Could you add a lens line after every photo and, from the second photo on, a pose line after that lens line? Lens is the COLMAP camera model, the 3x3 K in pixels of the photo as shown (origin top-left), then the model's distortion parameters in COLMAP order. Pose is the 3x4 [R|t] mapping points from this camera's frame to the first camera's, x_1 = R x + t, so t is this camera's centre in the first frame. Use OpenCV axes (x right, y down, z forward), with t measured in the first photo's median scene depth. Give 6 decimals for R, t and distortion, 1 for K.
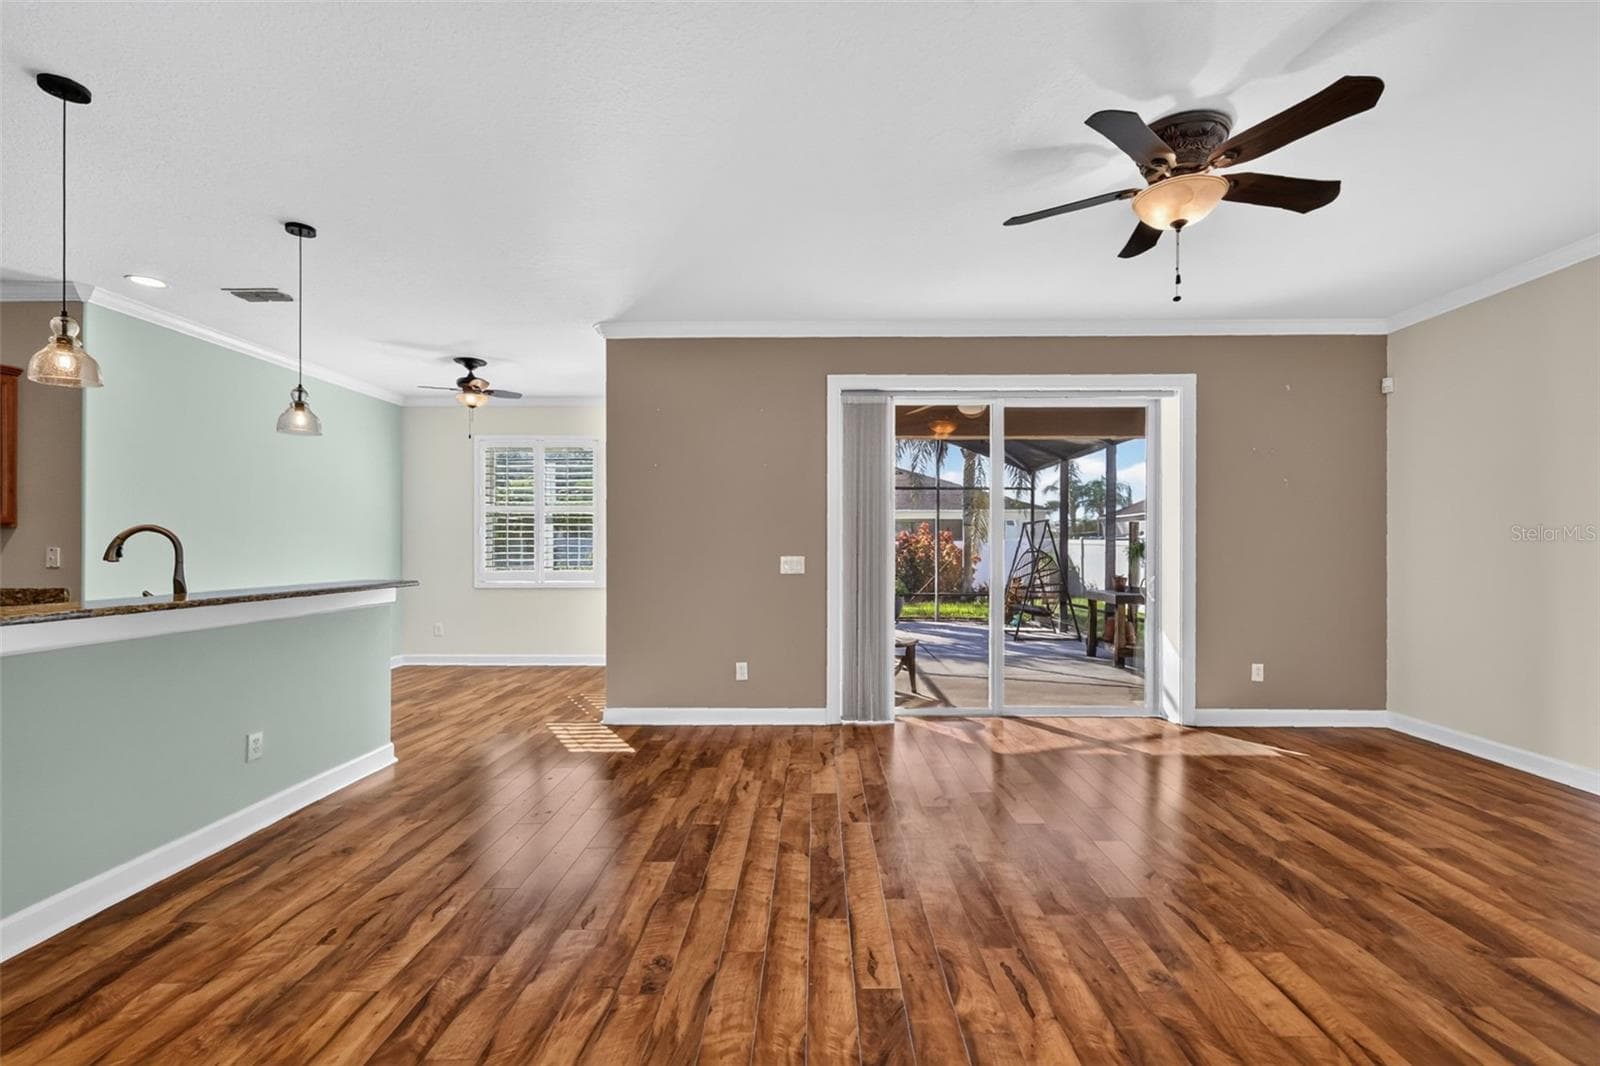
lens RADIAL K [[698.5, 0, 799.2], [0, 698.5, 532.4], [0, 0, 1]] dist [0.002101, -0.000192]
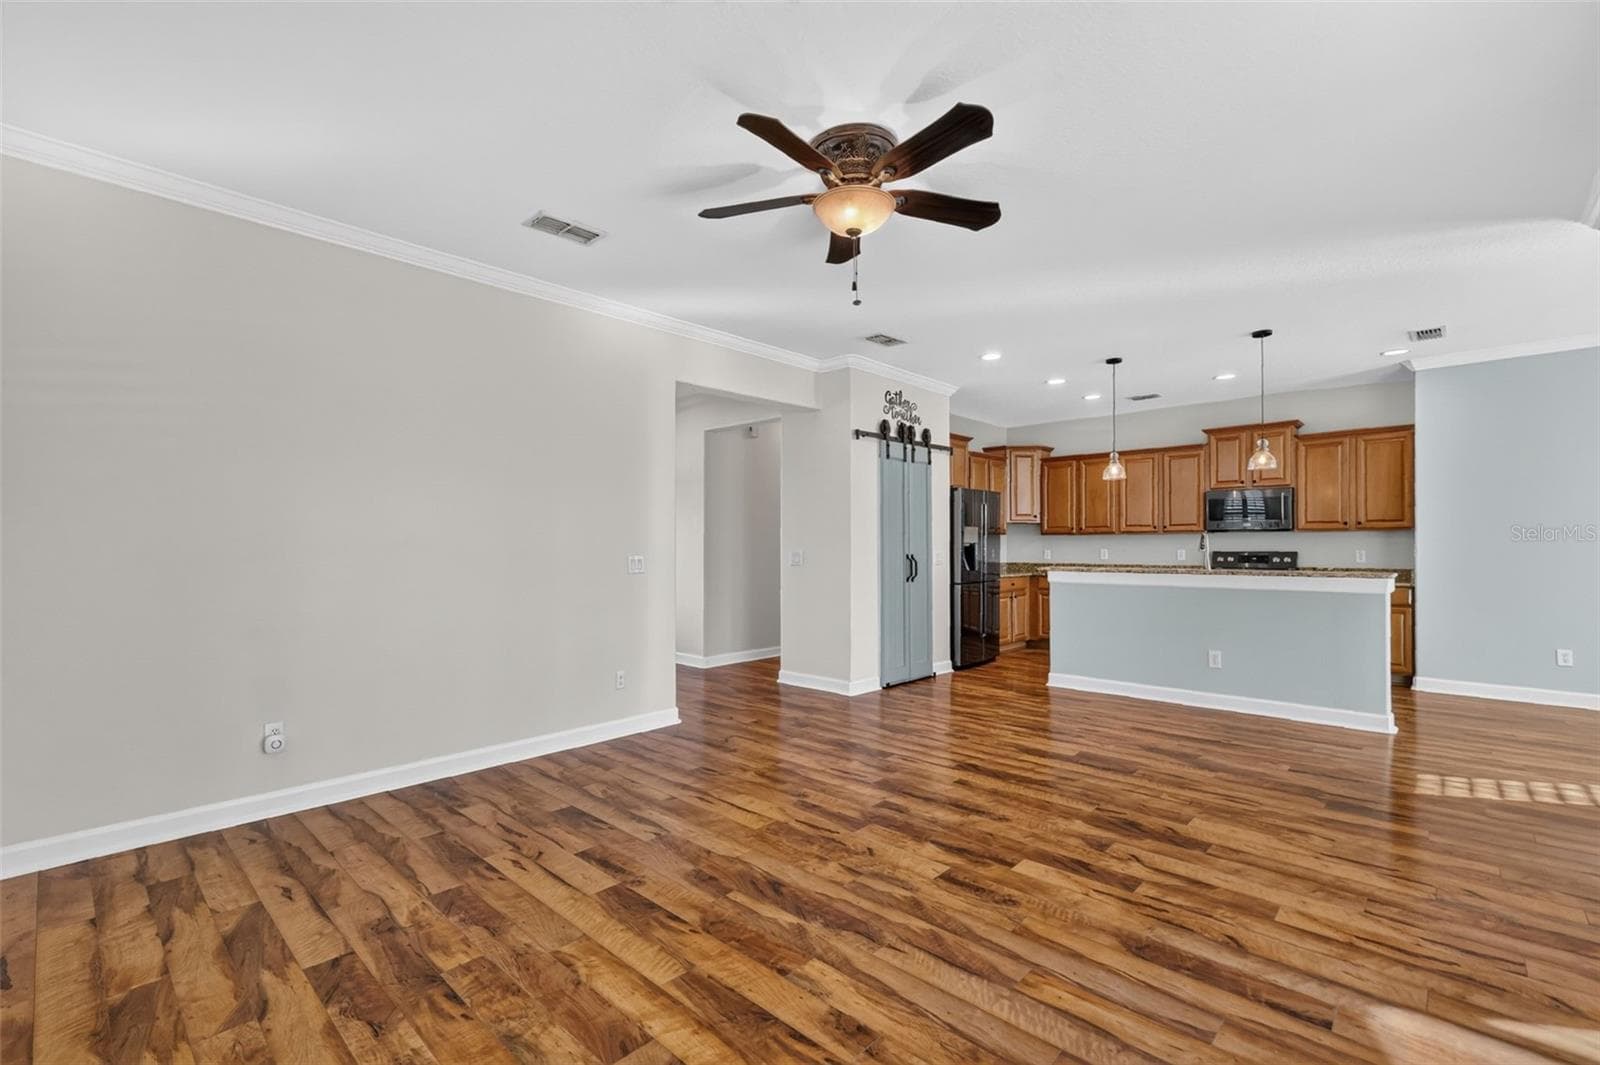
lens RADIAL K [[698.5, 0, 792.8], [0, 698.5, 535.5], [0, 0, 1]] dist [0.002101, -0.000192]
pose [[-0.676681, -0.009134, -0.736220, 1.501879], [0.014280, 0.999572, -0.025526, 0.043117], [0.736138, -0.027786, -0.676261, 1.807815]]
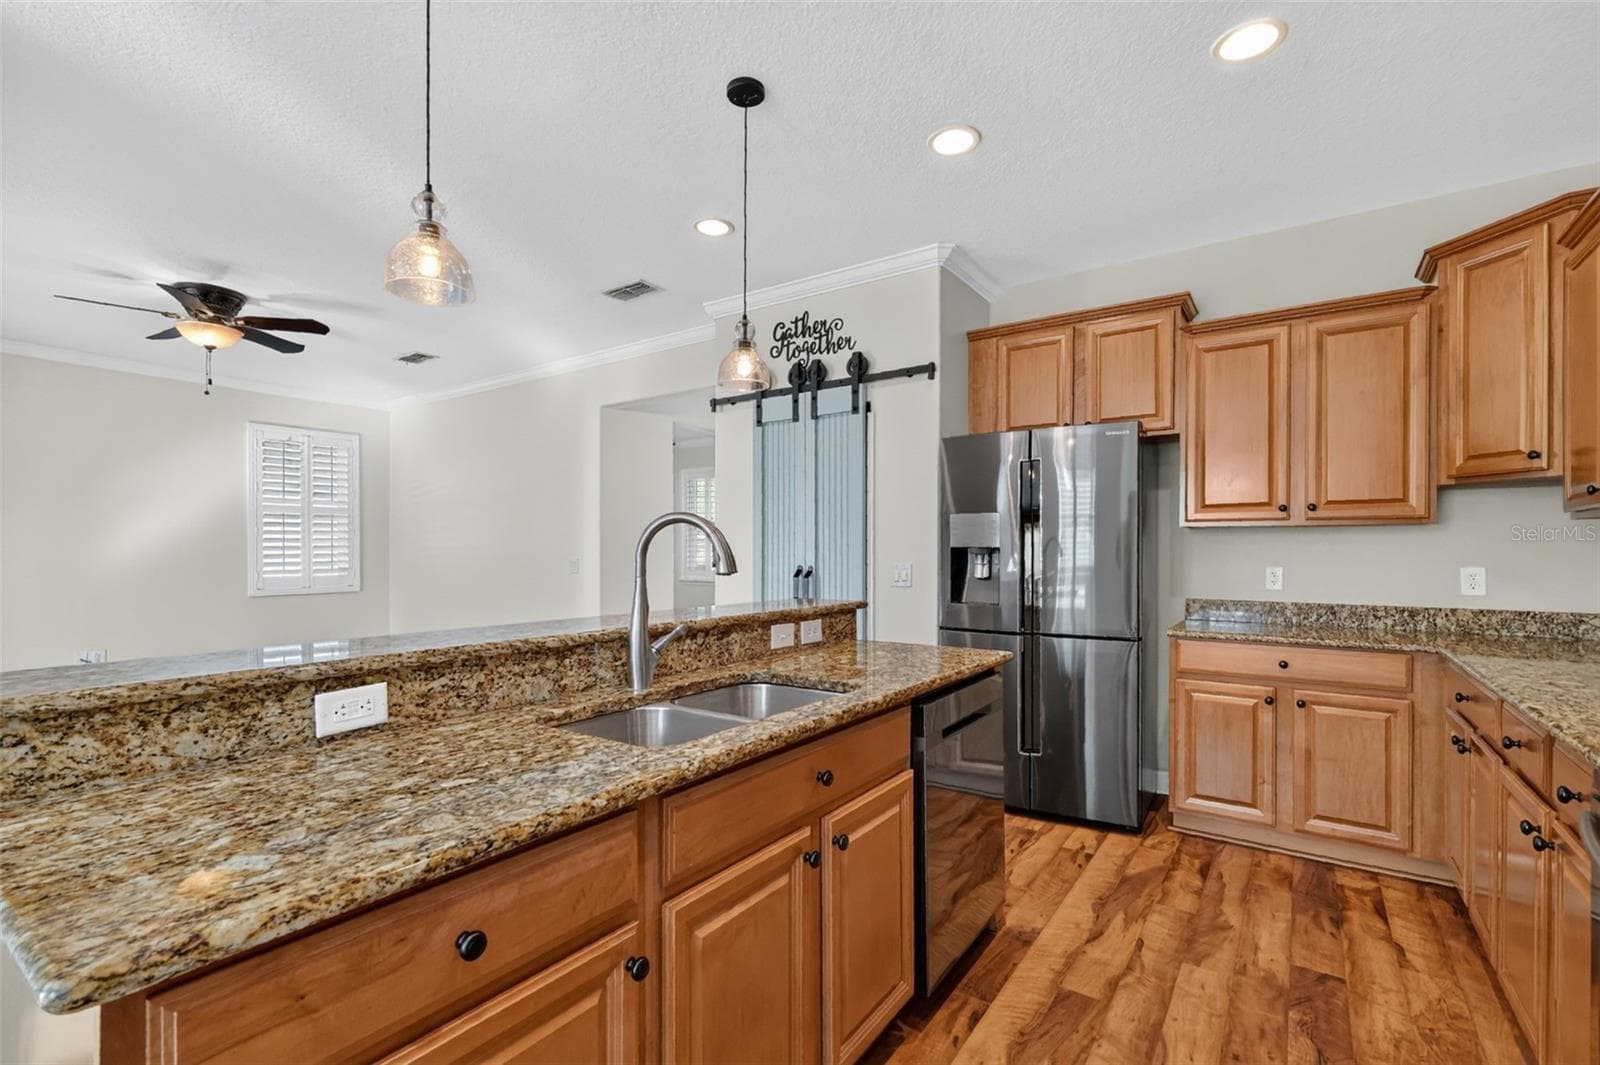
lens RADIAL K [[698.5, 0, 801.2], [0, 698.5, 544.1], [0, 0, 1]] dist [0.002101, -0.000192]
pose [[-0.828527, 0.000625, 0.559949, -1.627168], [-0.017359, 0.999490, -0.026801, 0.045183], [-0.559680, -0.031925, -0.828094, 1.733084]]
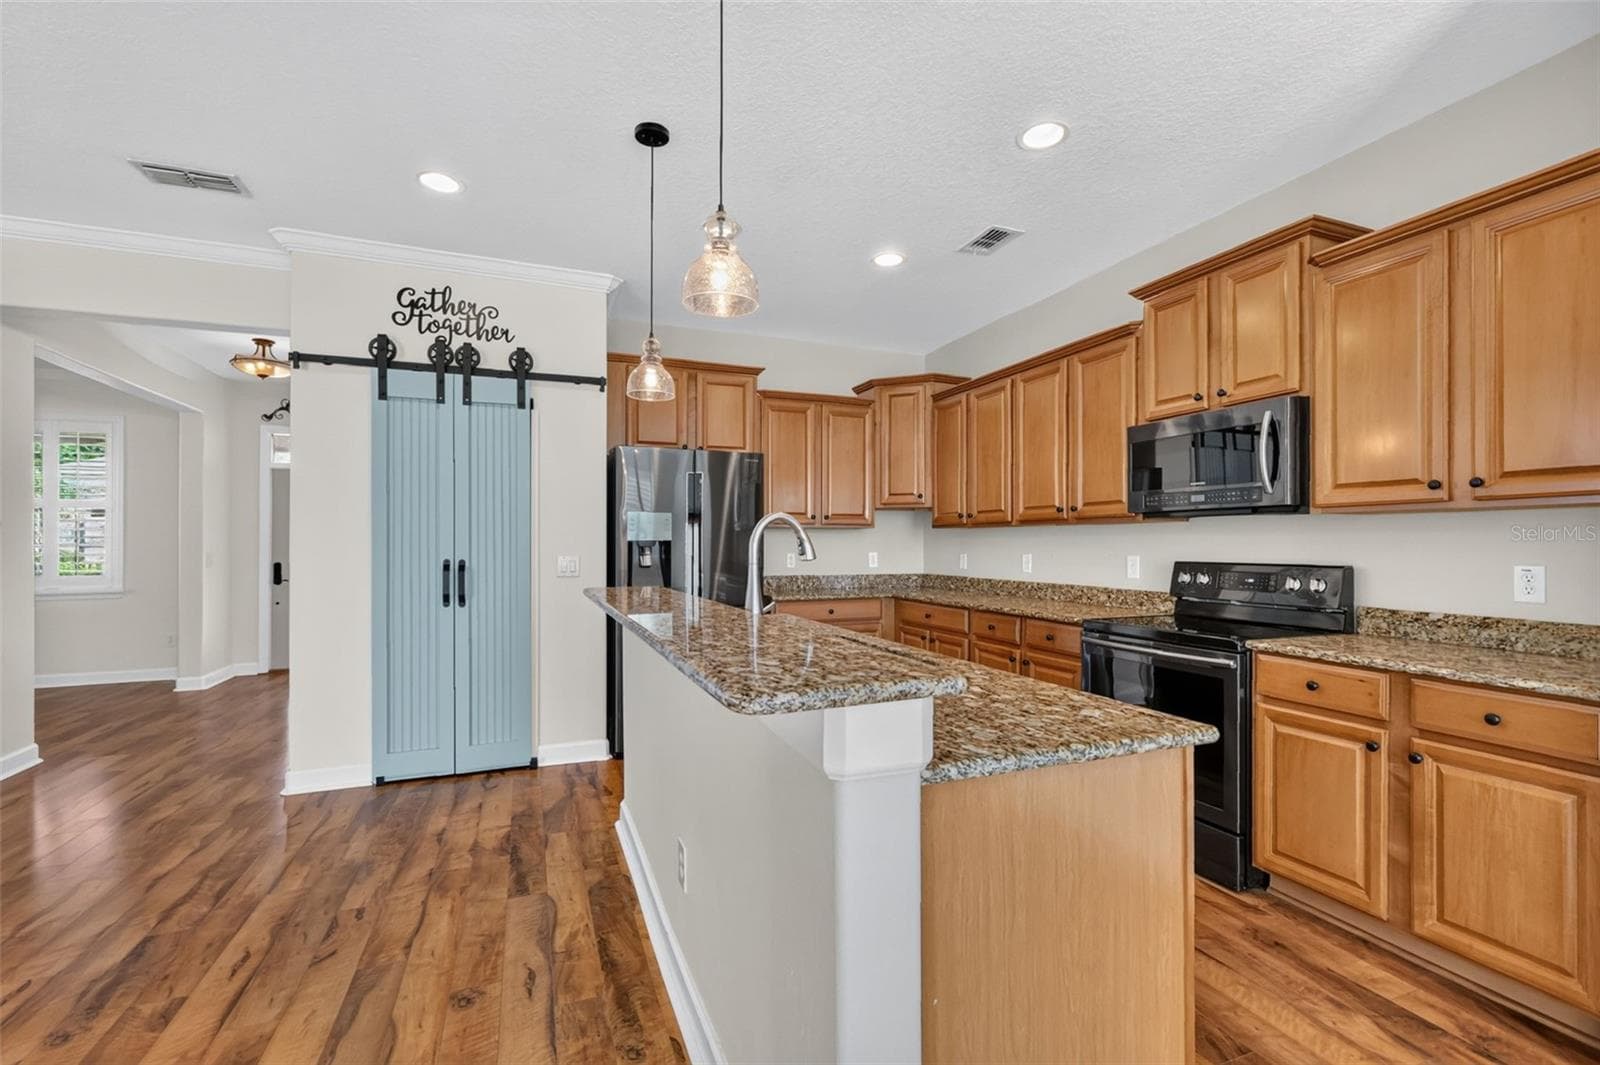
lens RADIAL K [[698.5, 0, 776.4], [0, 698.5, 537.4], [0, 0, 1]] dist [0.002101, -0.000192]
pose [[-0.928934, -0.005312, -0.370207, -0.801877], [0.006144, 0.999538, -0.029759, 0.051484], [0.370194, -0.029919, -0.928473, 2.055882]]
